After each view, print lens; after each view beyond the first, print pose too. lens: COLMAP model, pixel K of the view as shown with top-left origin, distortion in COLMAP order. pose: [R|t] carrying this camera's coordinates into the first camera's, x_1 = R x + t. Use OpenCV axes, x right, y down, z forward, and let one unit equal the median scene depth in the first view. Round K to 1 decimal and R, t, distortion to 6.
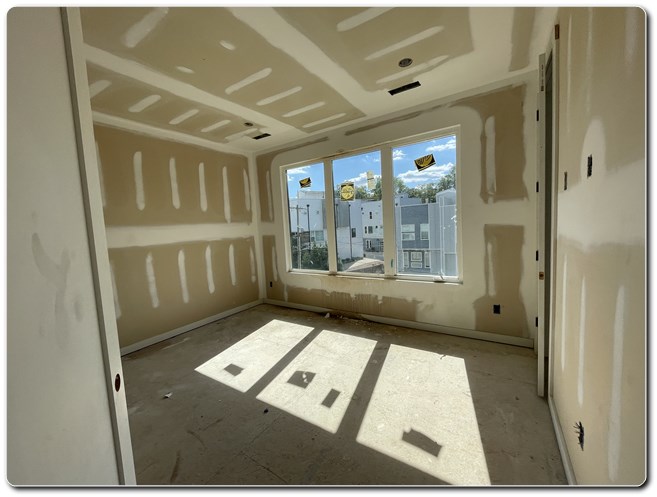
lens RADIAL K [[259.7, 0, 326.5], [0, 259.7, 245.8], [0, 0, 1]] dist [-0.001589, -0.000583]
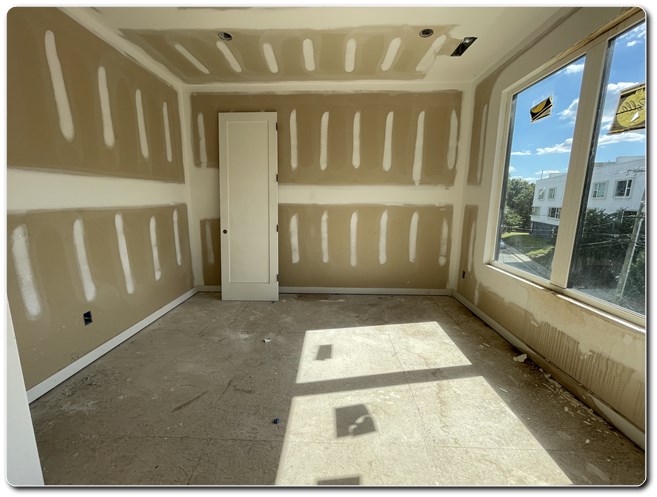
lens RADIAL K [[259.7, 0, 326.8], [0, 259.7, 245.5], [0, 0, 1]] dist [-0.001589, -0.000583]
pose [[0.523894, 0.202723, -0.827308, 0.223876], [-0.104684, 0.979226, 0.173657, -0.019516], [0.845326, -0.004372, 0.534233, 0.413255]]
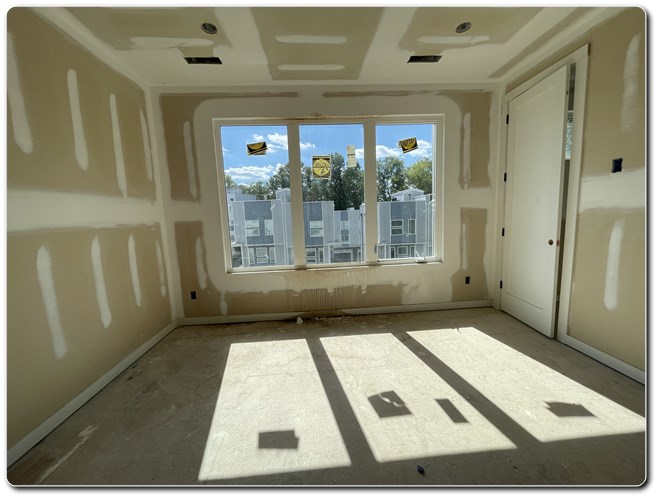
lens RADIAL K [[259.7, 0, 326.1], [0, 259.7, 245.9], [0, 0, 1]] dist [-0.001589, -0.000583]
pose [[0.801546, -0.048873, 0.595933, -0.453638], [0.042392, 0.998791, 0.024893, 0.026838], [-0.596429, 0.005310, 0.802649, 0.357055]]
